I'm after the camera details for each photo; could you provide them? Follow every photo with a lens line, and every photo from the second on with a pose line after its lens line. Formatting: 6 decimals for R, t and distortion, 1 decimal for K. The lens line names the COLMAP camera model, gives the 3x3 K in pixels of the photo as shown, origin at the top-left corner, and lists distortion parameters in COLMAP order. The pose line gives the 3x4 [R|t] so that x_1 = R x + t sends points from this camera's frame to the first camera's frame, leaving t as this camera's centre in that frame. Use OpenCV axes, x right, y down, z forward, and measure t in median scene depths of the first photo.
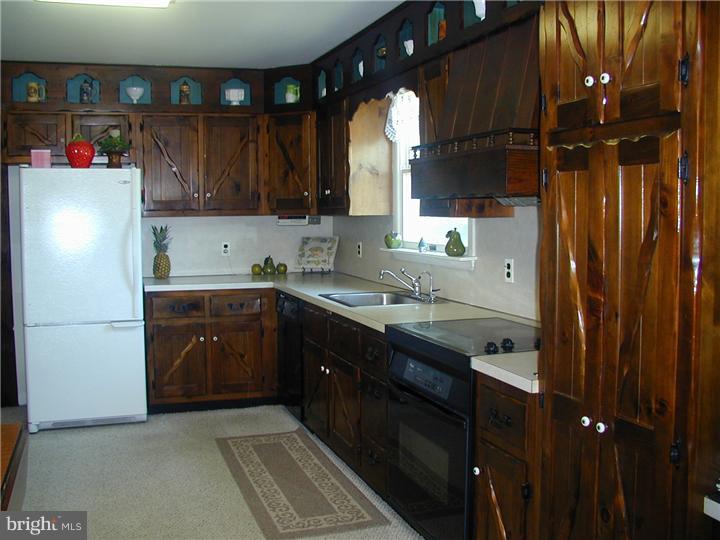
lens RADIAL K [[869.1, 0, 360.0], [0, 869.1, 270.0], [0, 0, 1]] dist [-0.134248, -0.011859]
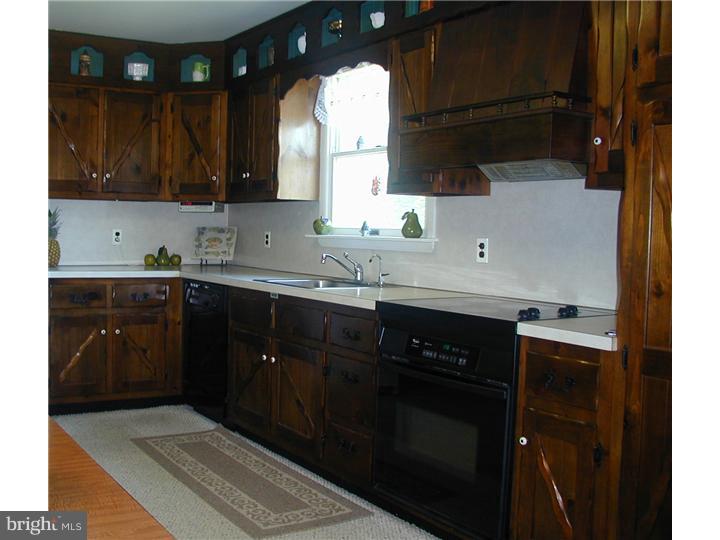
lens RADIAL K [[869.1, 0, 360.0], [0, 869.1, 270.0], [0, 0, 1]] dist [-0.134248, -0.011859]
pose [[0.967074, 0.015743, 0.254009, -0.163530], [-0.009284, 0.999603, -0.026608, 0.039028], [-0.254327, 0.023374, 0.966836, 0.063710]]
